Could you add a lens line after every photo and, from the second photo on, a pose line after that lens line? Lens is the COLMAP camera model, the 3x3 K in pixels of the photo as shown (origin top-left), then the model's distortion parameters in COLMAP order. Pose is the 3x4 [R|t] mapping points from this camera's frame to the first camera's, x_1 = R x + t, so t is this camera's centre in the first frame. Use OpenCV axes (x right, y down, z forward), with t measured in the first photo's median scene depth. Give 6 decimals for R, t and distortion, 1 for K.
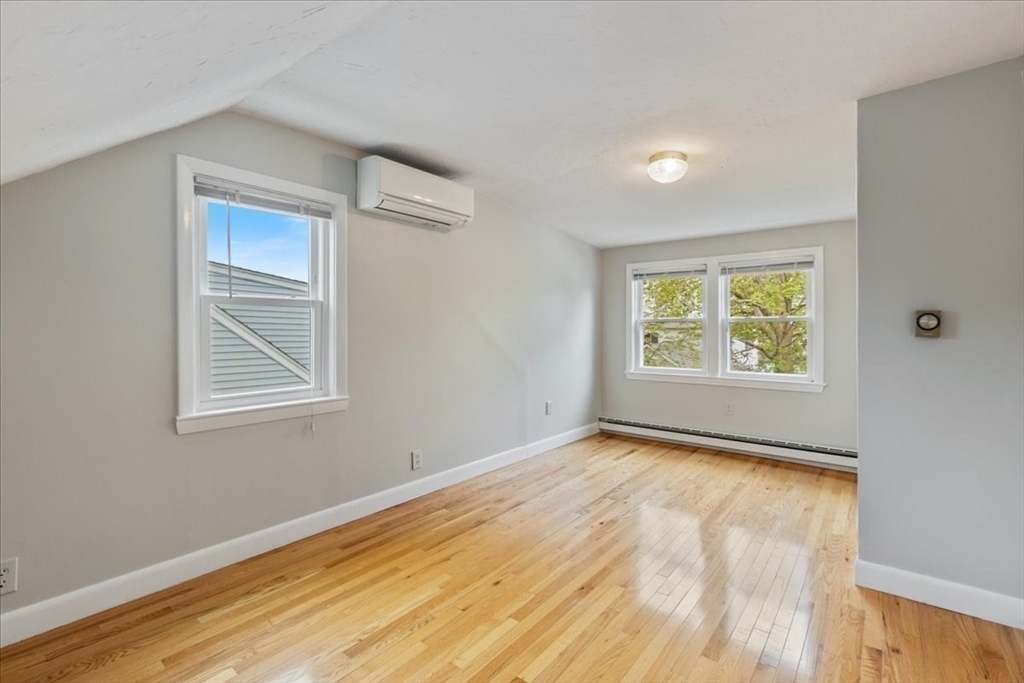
lens RADIAL K [[462.3, 0, 511.9], [0, 462.3, 330.1], [0, 0, 1]] dist [0.000164, -0.000041]
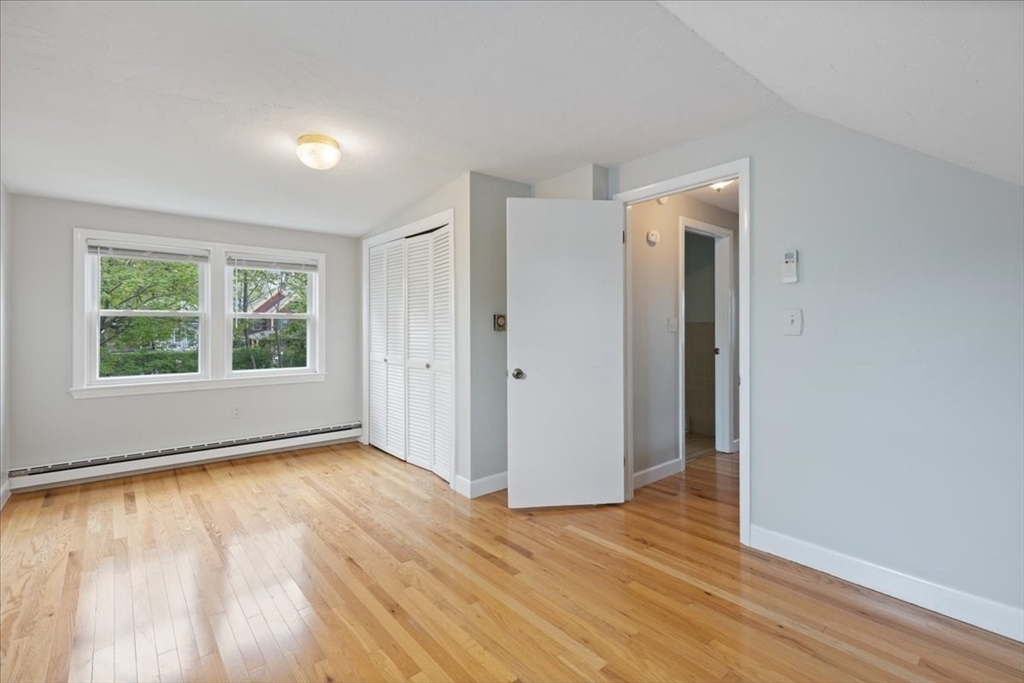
lens RADIAL K [[462.3, 0, 511.9], [0, 462.3, 330.1], [0, 0, 1]] dist [0.000164, -0.000041]
pose [[0.187600, -0.006149, 0.982226, -0.385407], [-0.000241, 0.999980, 0.006306, 0.001407], [-0.982246, -0.001420, 0.187595, 0.338118]]
